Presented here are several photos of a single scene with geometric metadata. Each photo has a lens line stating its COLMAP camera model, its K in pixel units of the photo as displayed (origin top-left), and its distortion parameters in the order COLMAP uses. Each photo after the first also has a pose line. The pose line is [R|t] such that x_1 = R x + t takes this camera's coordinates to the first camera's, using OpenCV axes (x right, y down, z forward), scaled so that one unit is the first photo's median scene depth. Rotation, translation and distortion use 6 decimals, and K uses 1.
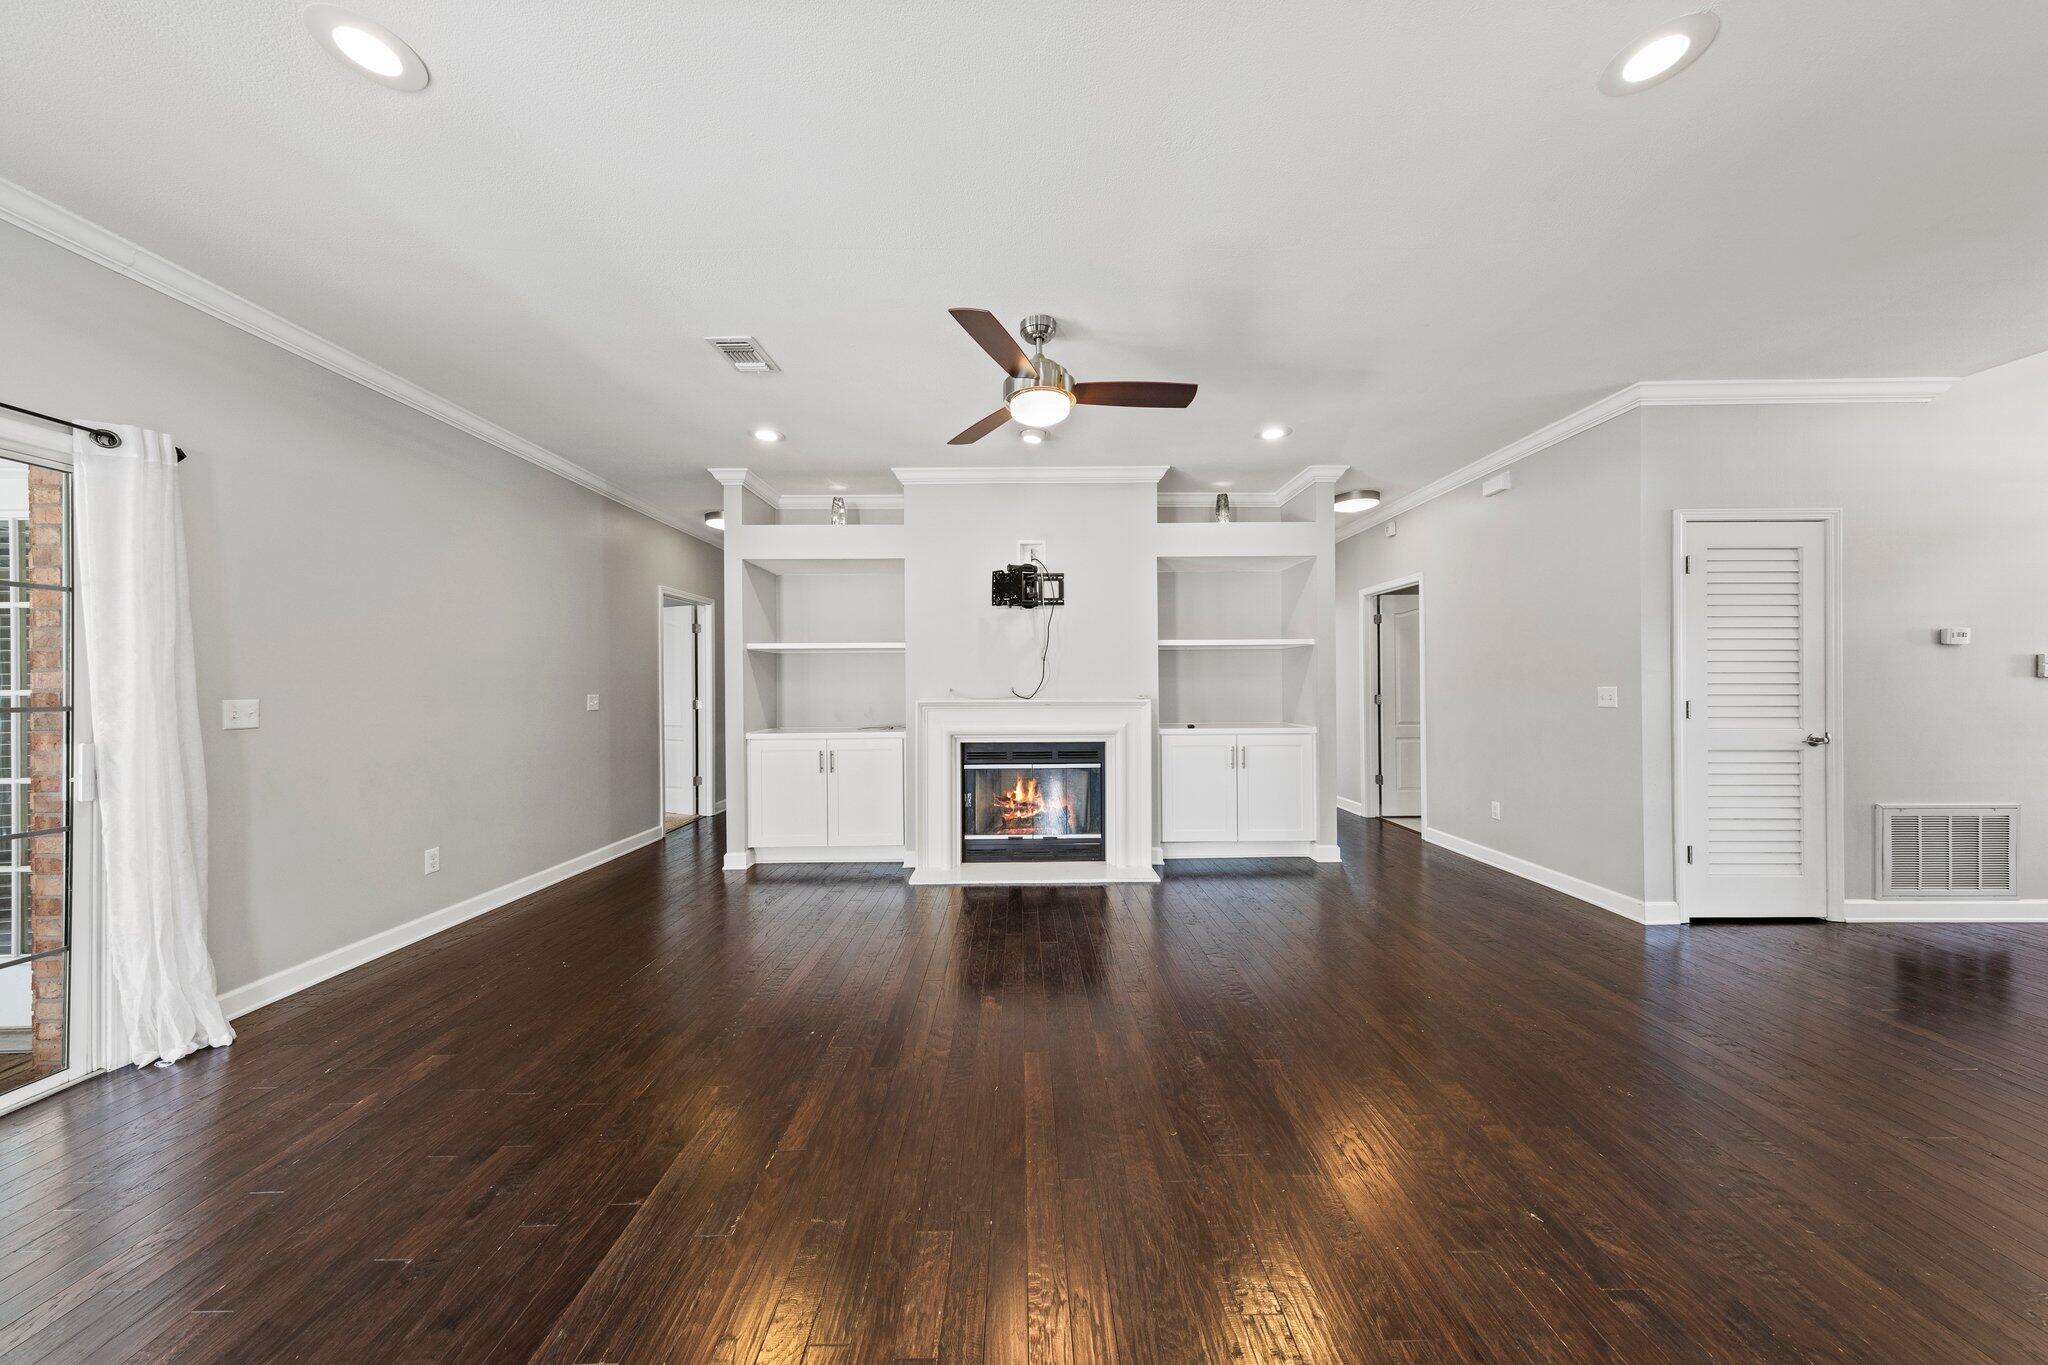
lens RADIAL K [[647.2, 0, 1025.4], [0, 647.2, 682.4], [0, 0, 1]] dist [0.009304, -0.001588]
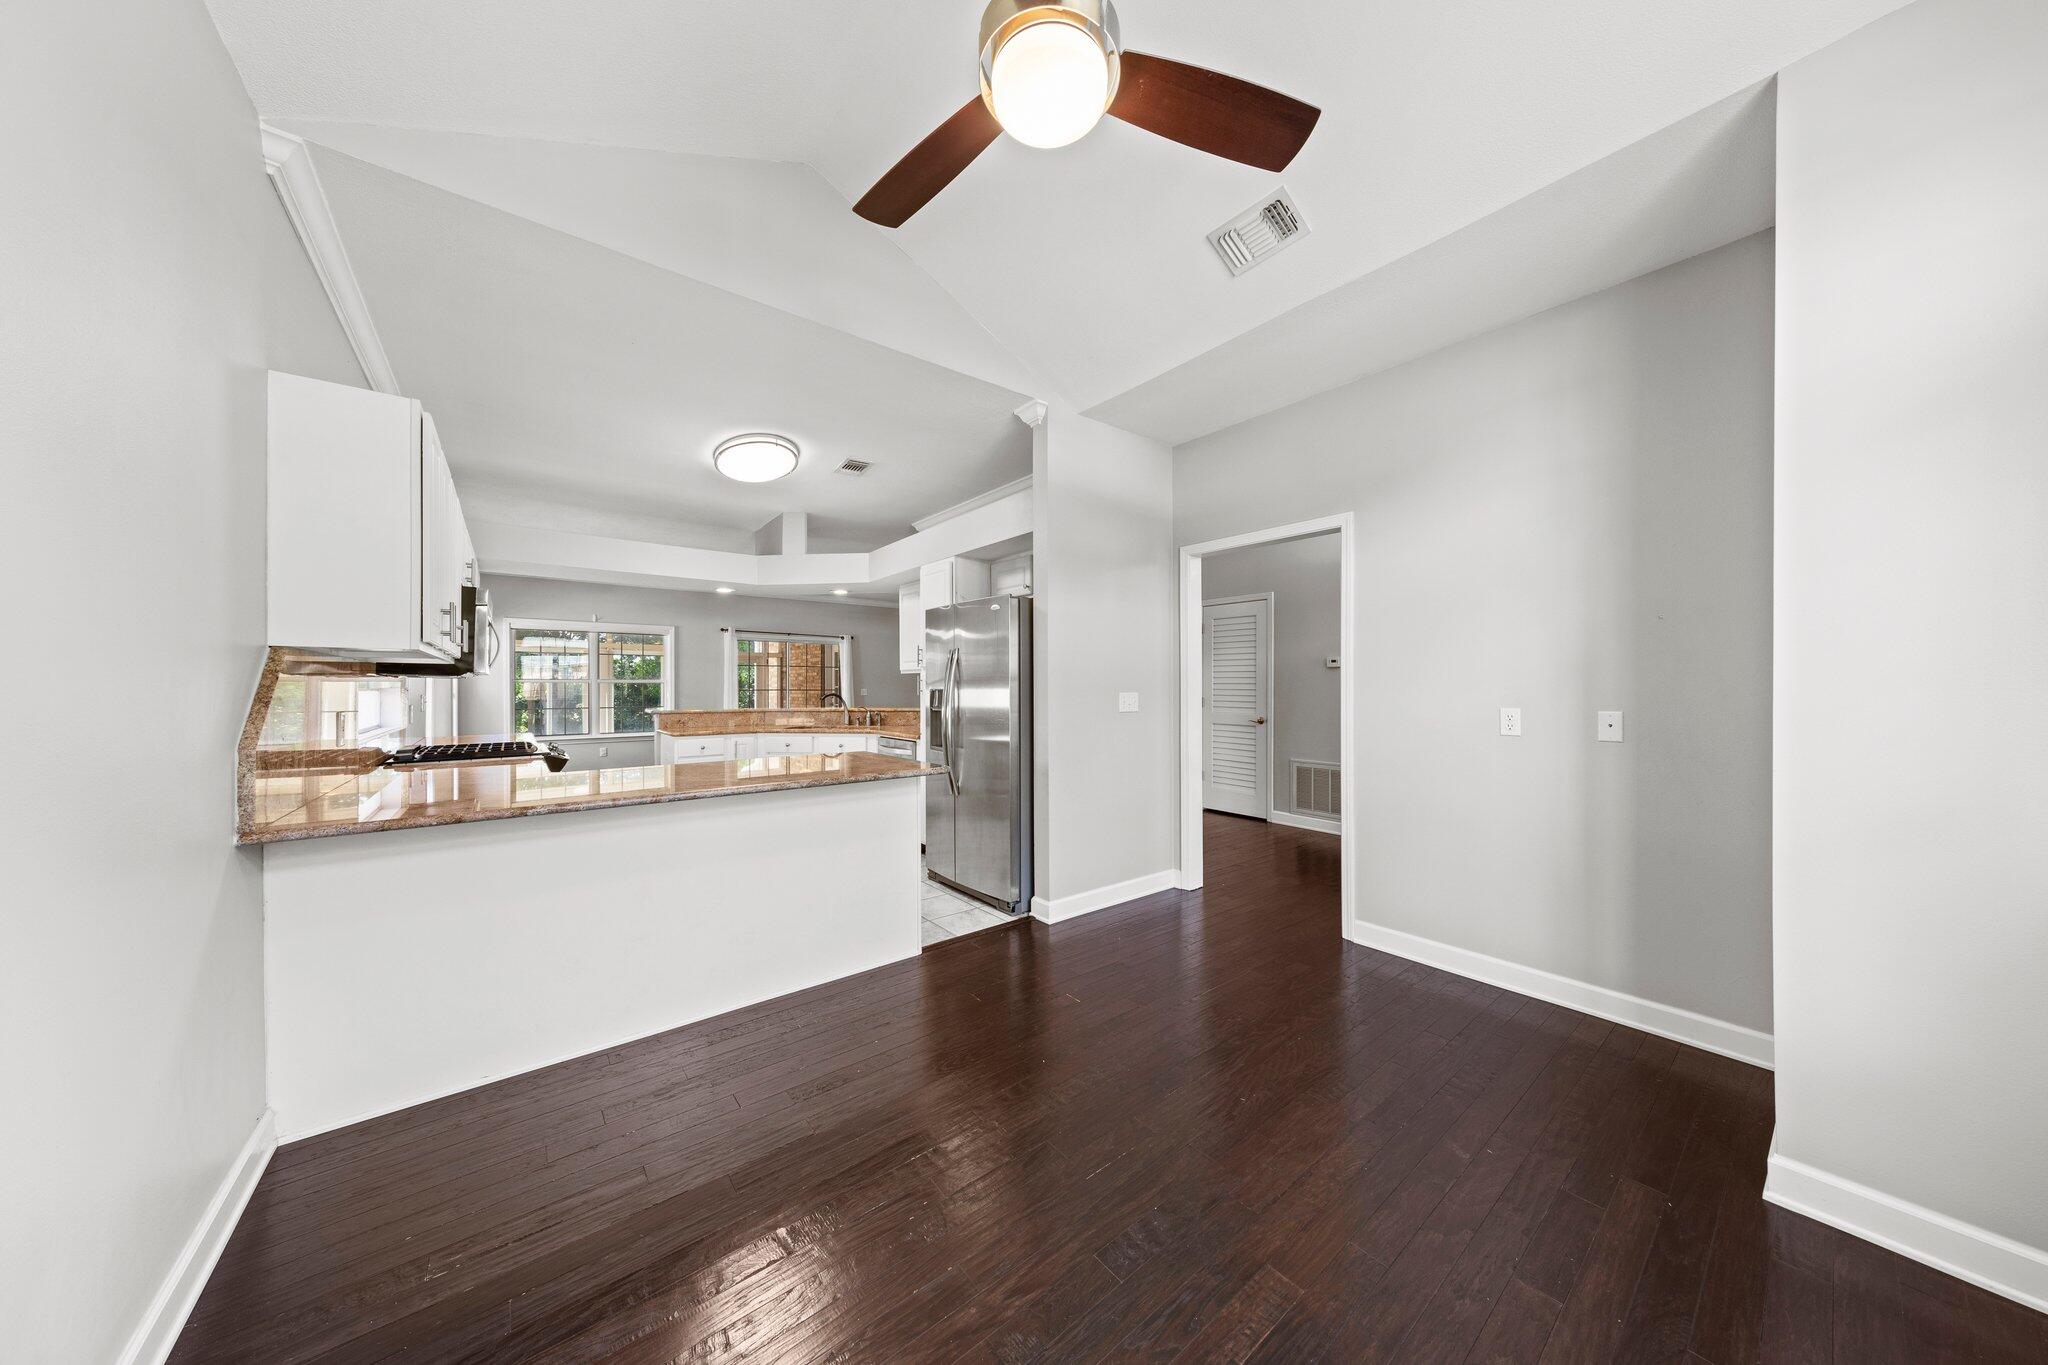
lens RADIAL K [[647.2, 0, 1027.7], [0, 647.2, 687.0], [0, 0, 1]] dist [0.009304, -0.001588]
pose [[0.613211, 0.007785, -0.789881, 1.685864], [-0.000705, 0.999956, 0.009308, -0.017026], [0.789919, -0.005152, 0.613190, -0.467446]]
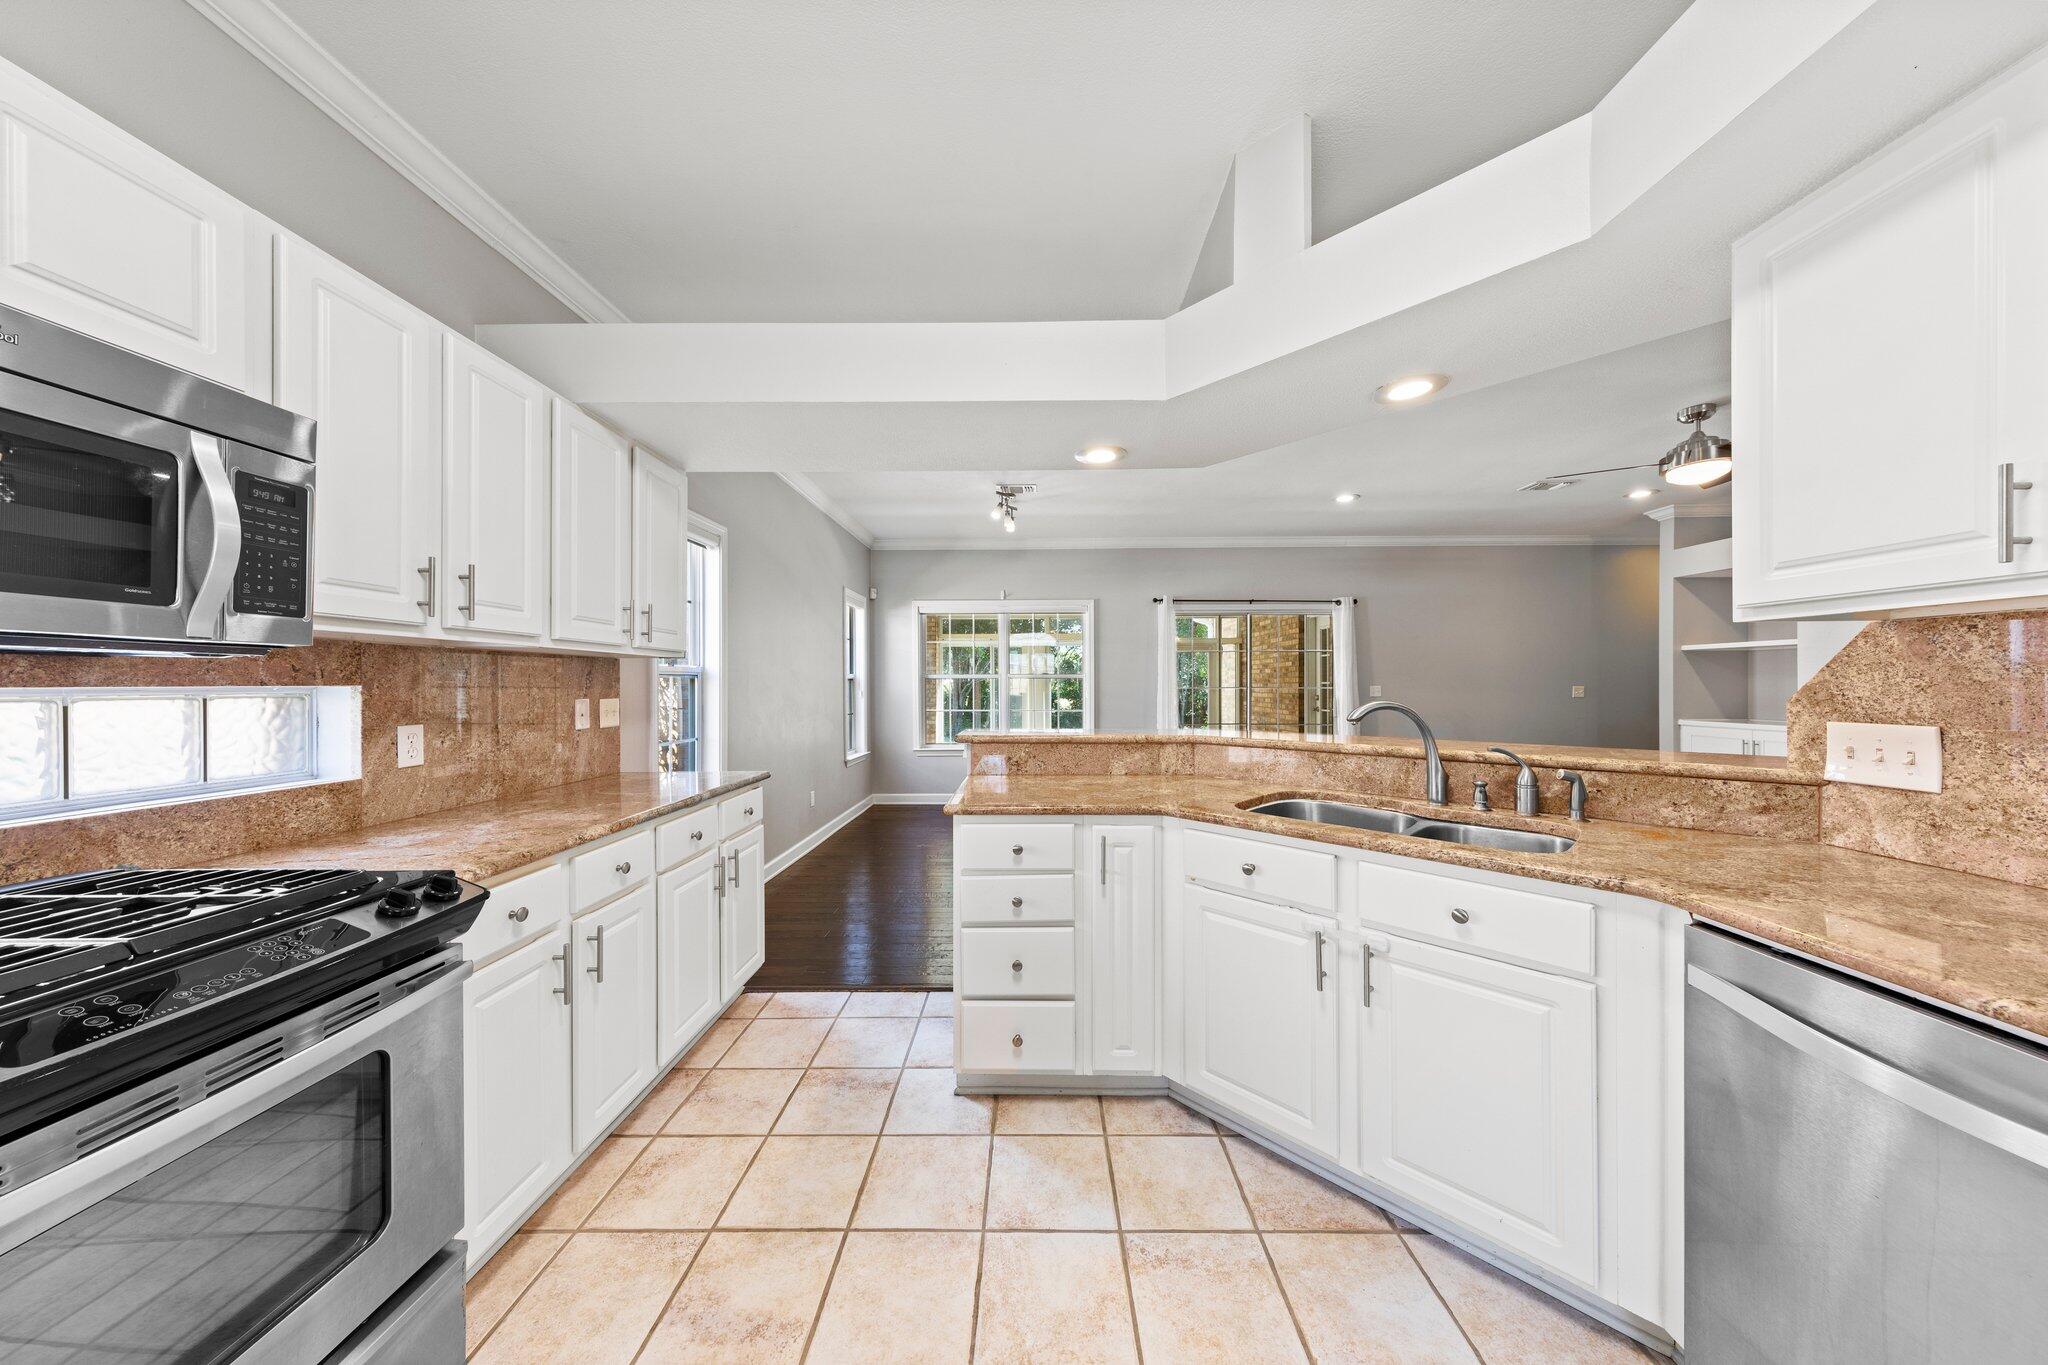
lens RADIAL K [[647.2, 0, 1026.3], [0, 647.2, 681.4], [0, 0, 1]] dist [0.009304, -0.001588]
pose [[-0.027556, 0.003374, -0.999615, 0.843676], [0.009295, 0.999952, 0.003119, -0.008802], [0.999577, -0.009205, -0.027587, -0.199920]]
